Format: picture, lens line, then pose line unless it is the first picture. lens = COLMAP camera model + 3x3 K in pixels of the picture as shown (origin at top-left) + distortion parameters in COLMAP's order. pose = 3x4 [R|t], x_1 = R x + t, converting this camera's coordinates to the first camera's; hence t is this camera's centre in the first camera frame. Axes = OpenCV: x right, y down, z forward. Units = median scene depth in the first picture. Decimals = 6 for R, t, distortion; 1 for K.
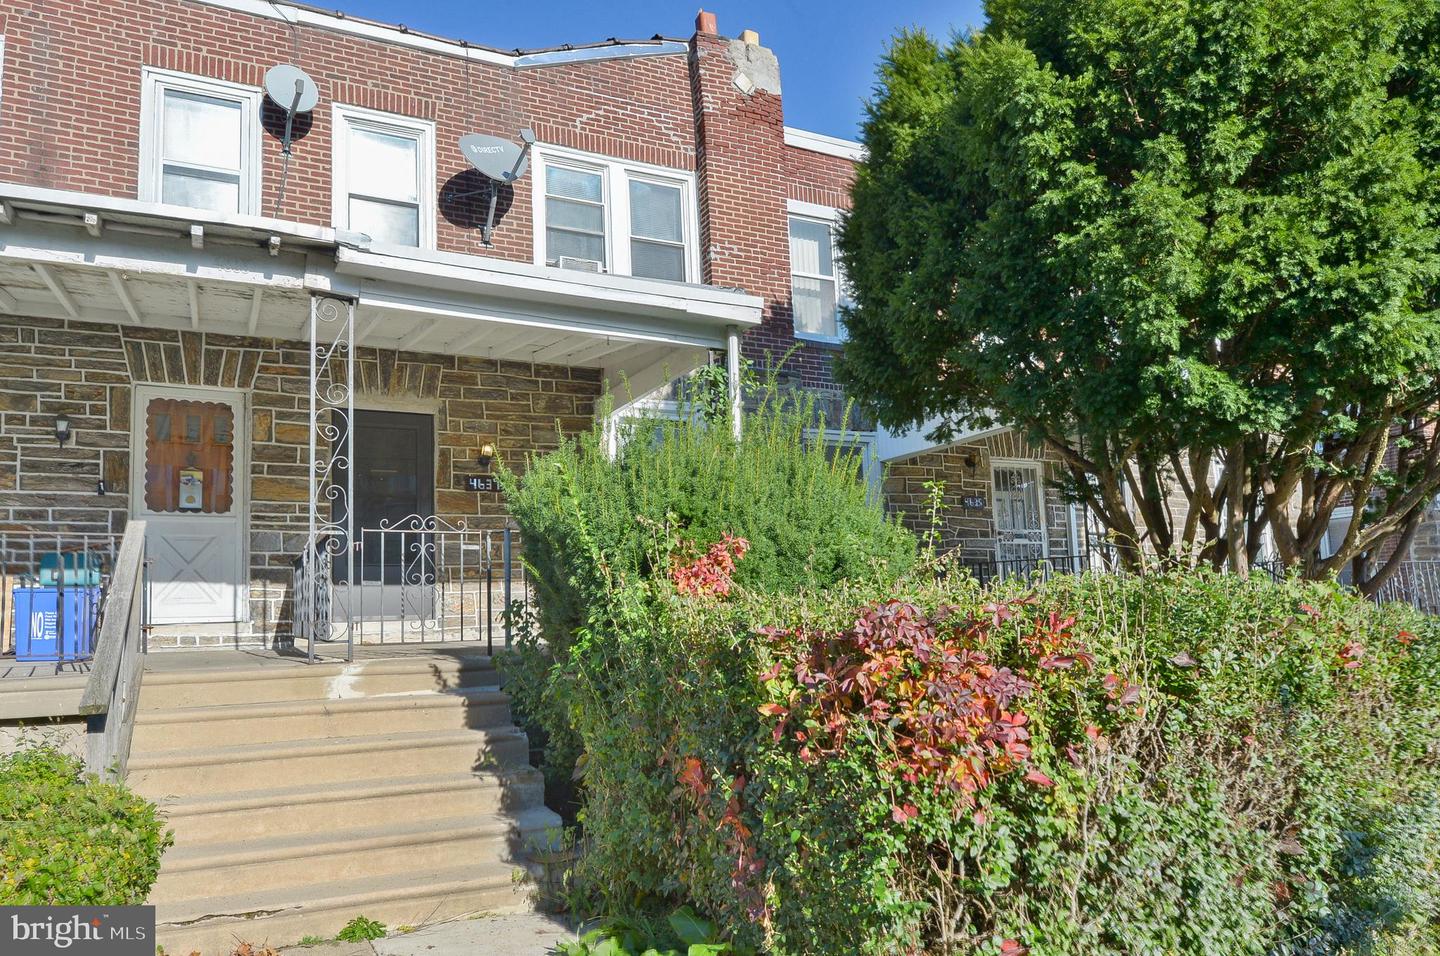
lens RADIAL K [[996.6, 0, 720.0], [0, 996.6, 478.0], [0, 0, 1]] dist [0.006139, 0.000928]
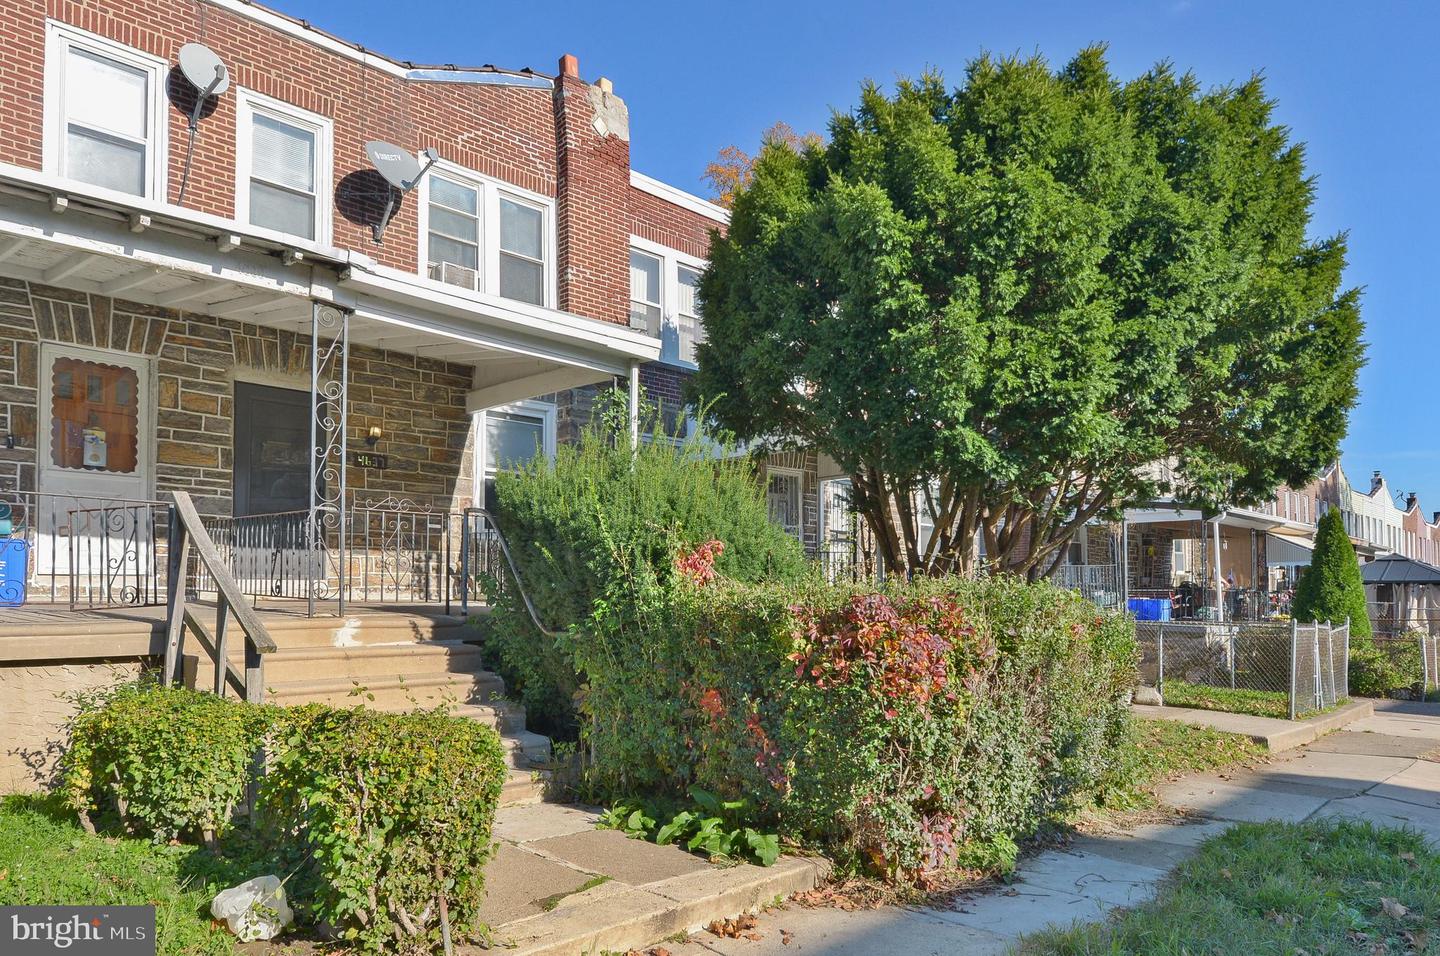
lens RADIAL K [[968.6, 0, 721.3], [0, 968.6, 501.7], [0, 0, 1]] dist [-0.000753, 0.008211]
pose [[0.943730, 0.065797, 0.324104, -0.237675], [-0.083563, 0.995651, 0.041191, -0.029459], [-0.319984, -0.065956, 0.945124, -0.174012]]
